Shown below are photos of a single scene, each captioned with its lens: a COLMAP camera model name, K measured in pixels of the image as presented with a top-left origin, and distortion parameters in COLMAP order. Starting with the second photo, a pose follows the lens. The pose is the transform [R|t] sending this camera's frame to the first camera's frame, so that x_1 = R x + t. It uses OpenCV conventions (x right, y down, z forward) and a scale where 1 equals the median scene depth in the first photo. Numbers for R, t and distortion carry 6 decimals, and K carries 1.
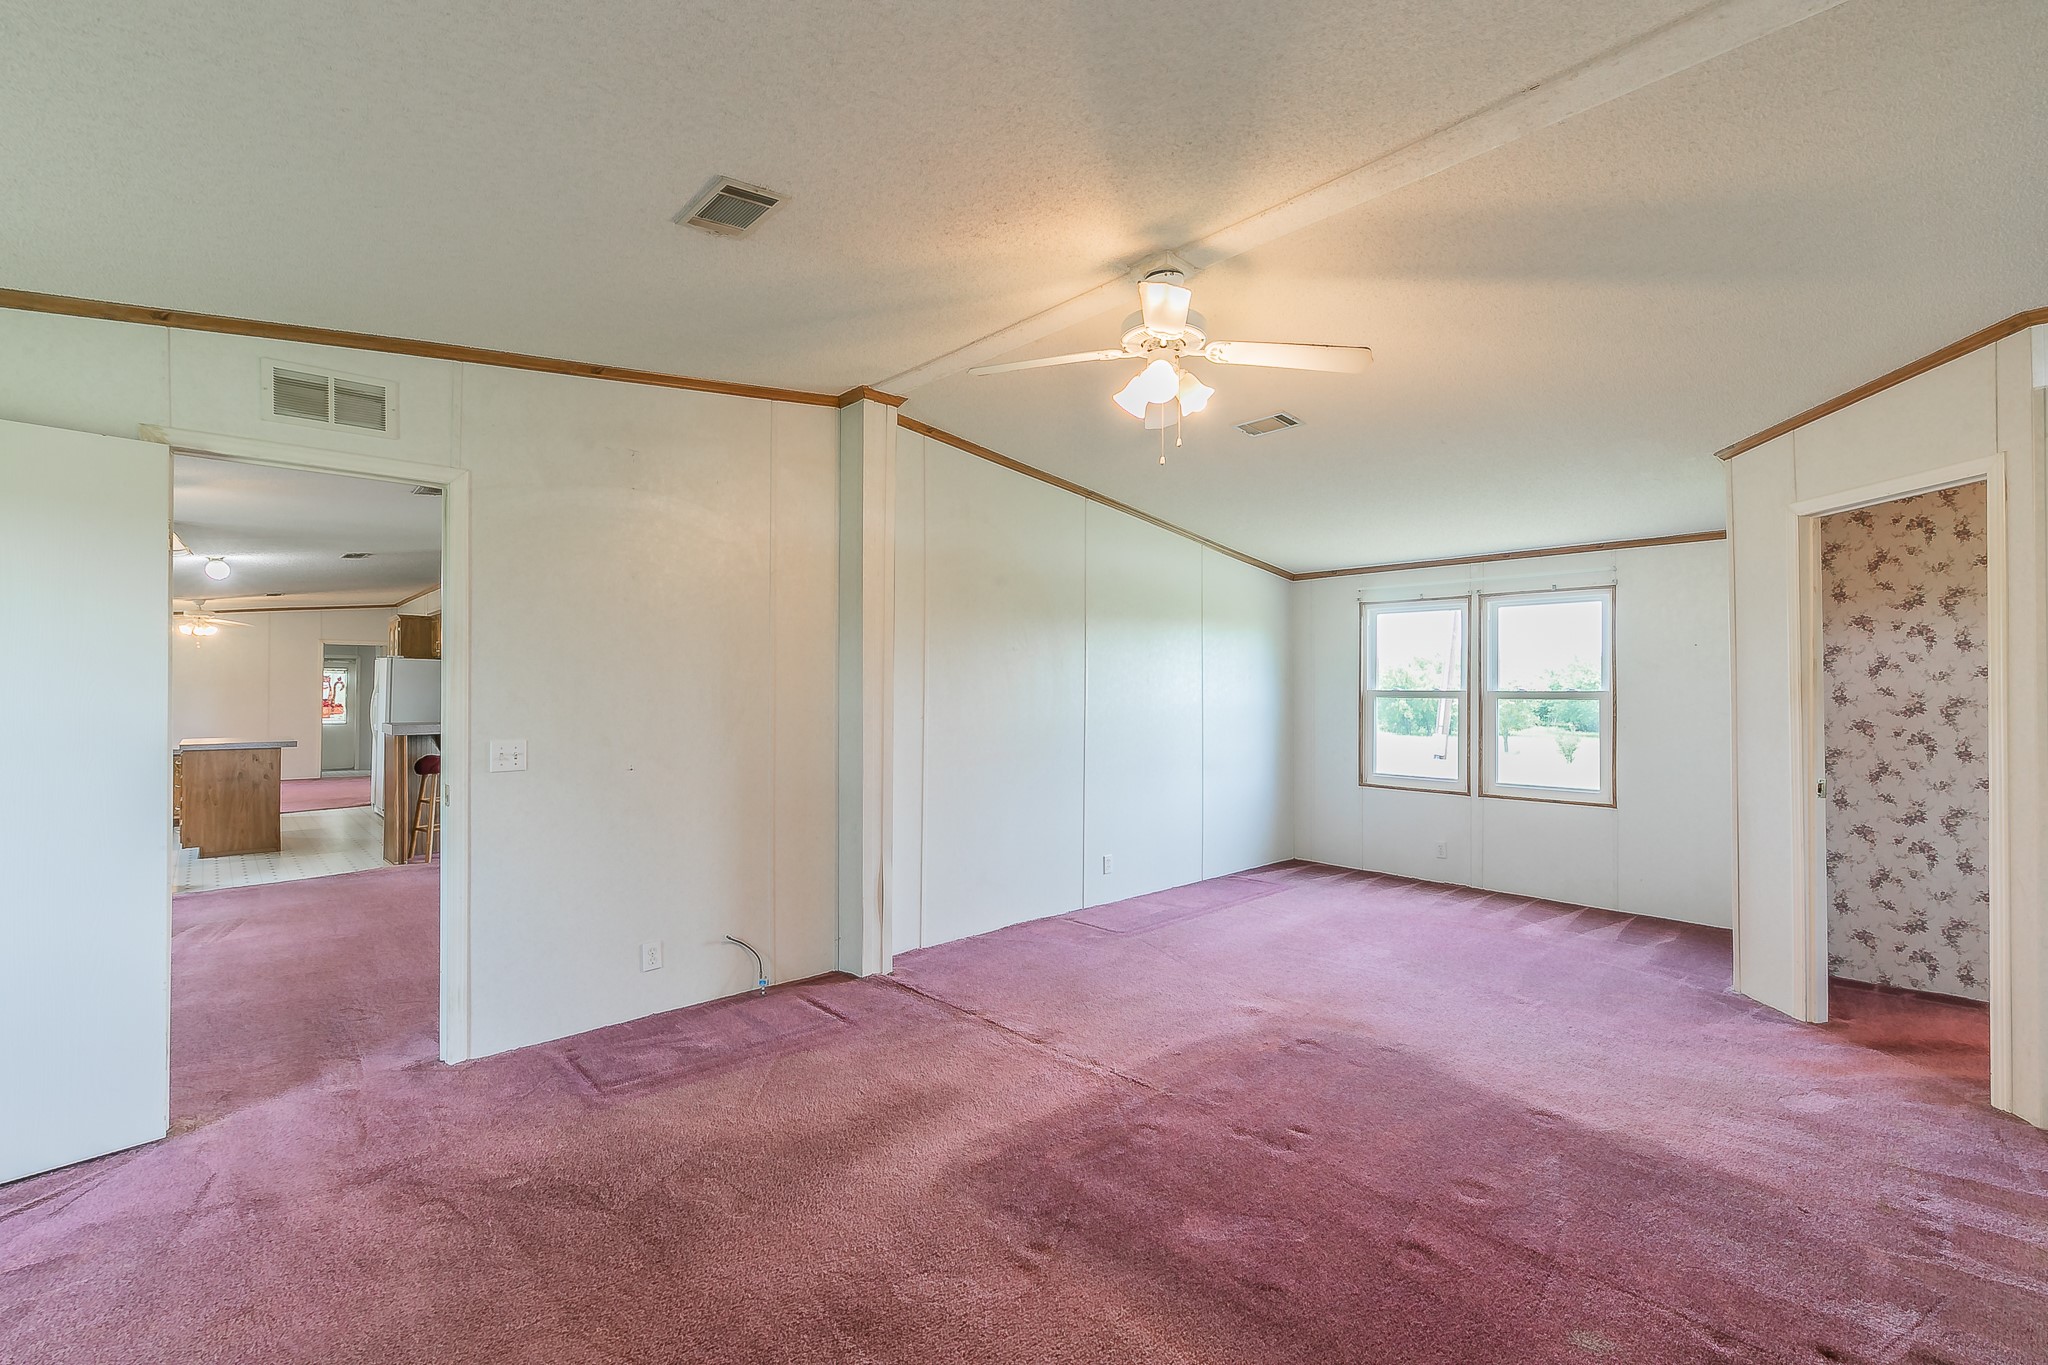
lens RADIAL K [[876.8, 0, 1024.0], [0, 876.8, 682.5], [0, 0, 1]] dist [-0.006910, -0.000209]
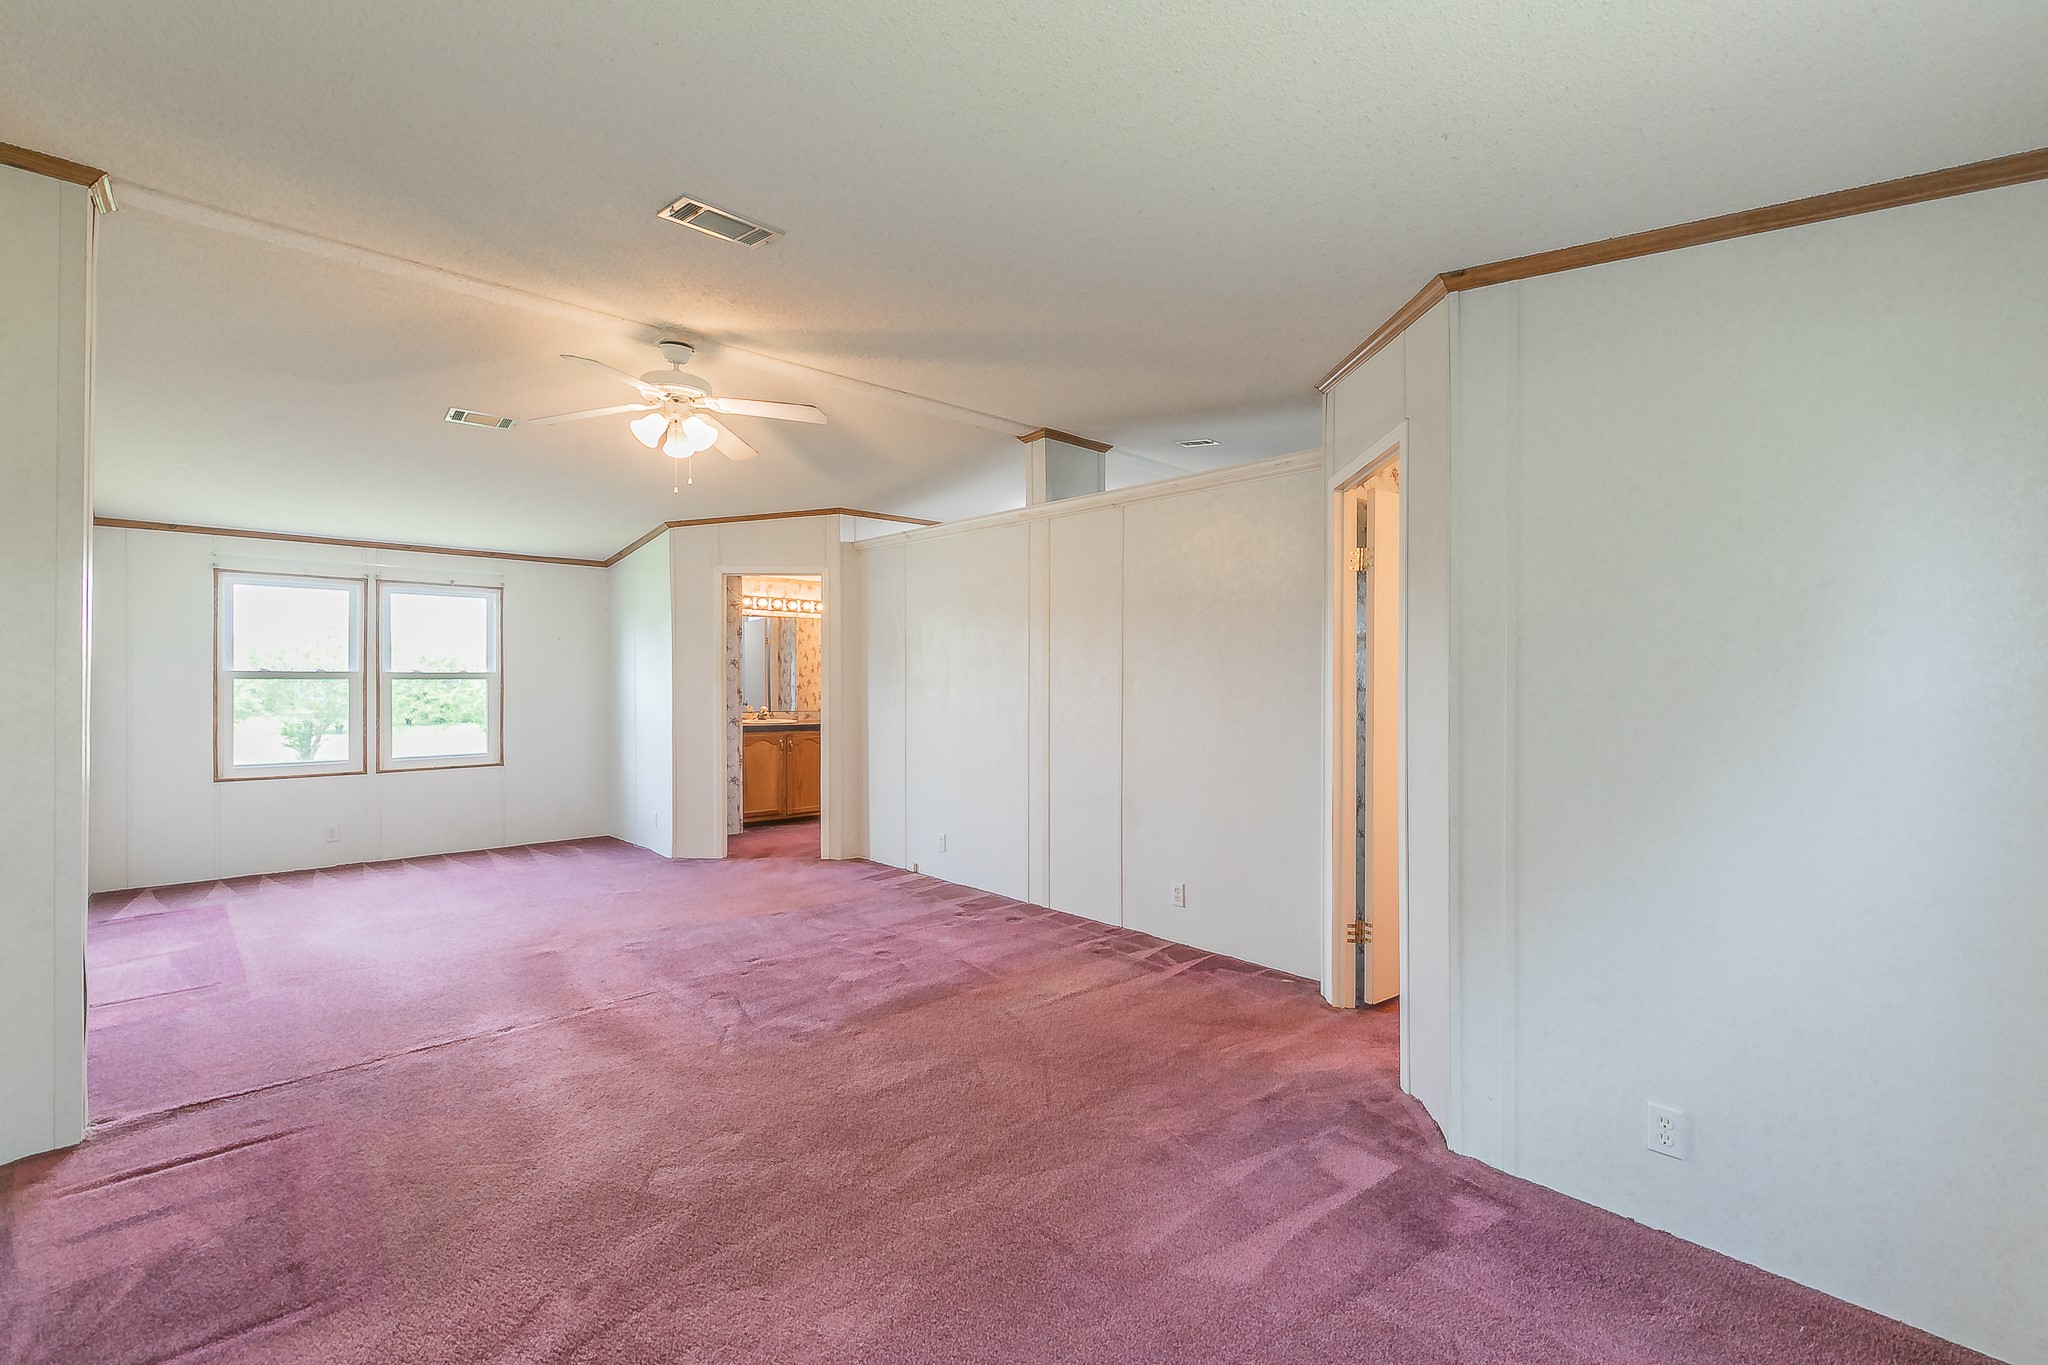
lens RADIAL K [[876.8, 0, 1024.0], [0, 876.8, 682.5], [0, 0, 1]] dist [-0.006910, -0.000209]
pose [[0.001054, -0.010819, 0.999941, -0.520500], [-0.011694, 0.999873, 0.010831, 0.001840], [-0.999931, -0.011704, 0.000927, 0.229732]]
